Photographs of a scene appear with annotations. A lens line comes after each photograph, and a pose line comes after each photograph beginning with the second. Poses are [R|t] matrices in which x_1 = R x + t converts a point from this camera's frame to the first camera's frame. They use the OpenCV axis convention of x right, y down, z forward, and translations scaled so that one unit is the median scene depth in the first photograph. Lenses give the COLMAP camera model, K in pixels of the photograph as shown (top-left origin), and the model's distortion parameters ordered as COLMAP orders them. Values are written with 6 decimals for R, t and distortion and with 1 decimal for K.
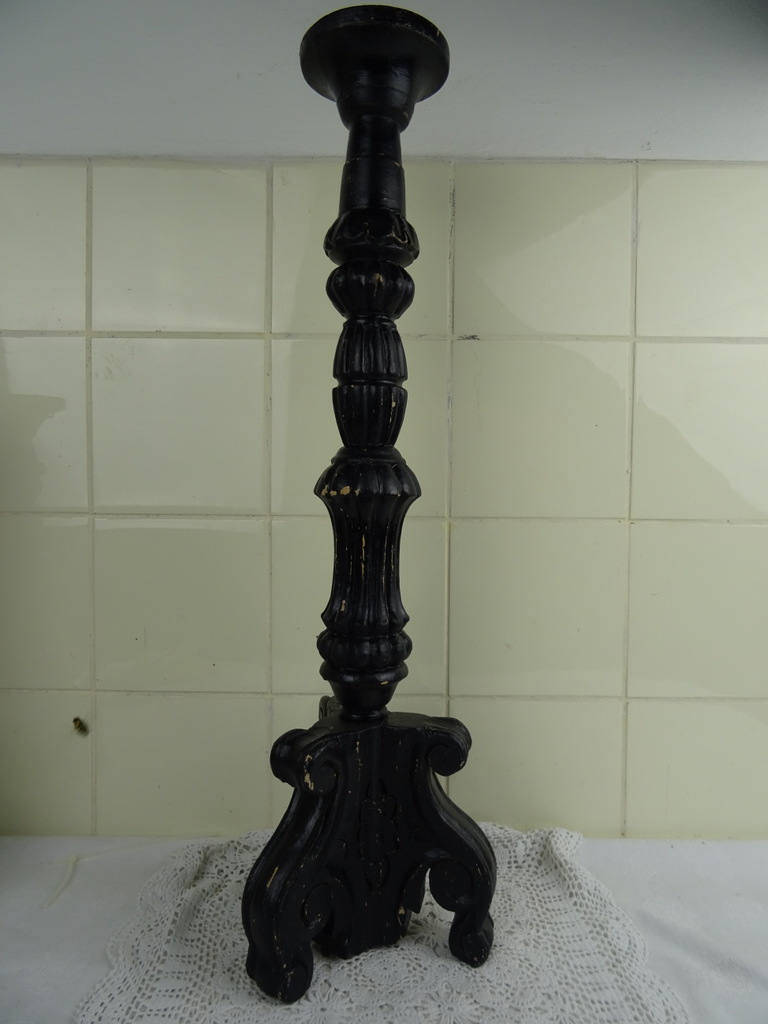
lens RADIAL K [[726.0, 0, 385.6], [0, 726.0, 511.0], [0, 0, 1]] dist [-0.005903, -0.004652]
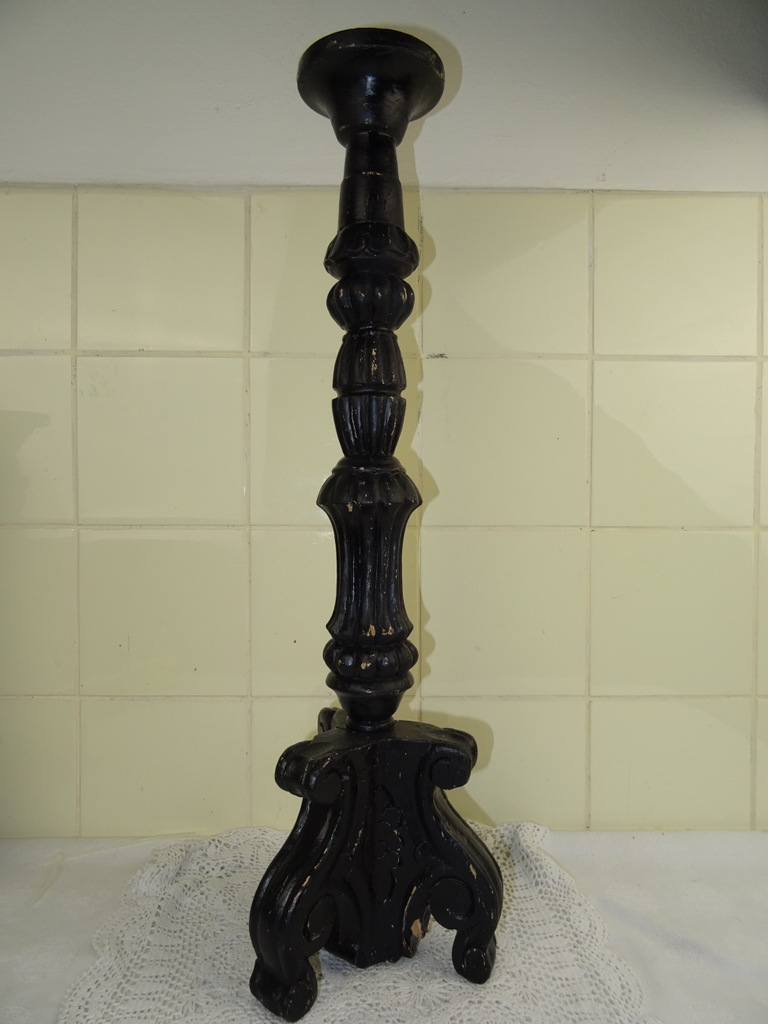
lens RADIAL K [[726.0, 0, 385.6], [0, 726.0, 511.0], [0, 0, 1]] dist [-0.005903, -0.004652]
pose [[0.999659, -0.006086, 0.025406, 0.013086], [0.006565, 0.999802, -0.018804, 0.007025], [-0.025287, 0.018965, 0.999500, -0.058942]]
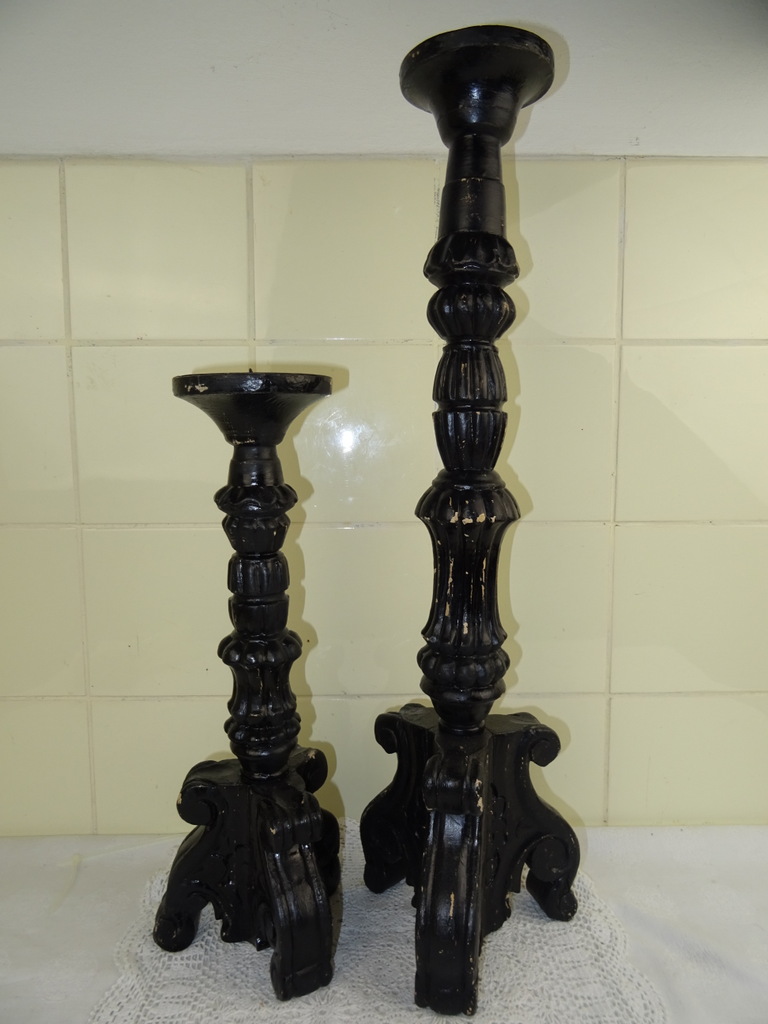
lens RADIAL K [[723.4, 0, 383.4], [0, 723.4, 510.5], [0, 0, 1]] dist [-0.001364, -0.012007]
pose [[0.999751, -0.014932, 0.016569, -0.002944], [0.013725, 0.997406, 0.070666, -0.092843], [-0.017581, -0.070421, 0.997362, -0.000439]]
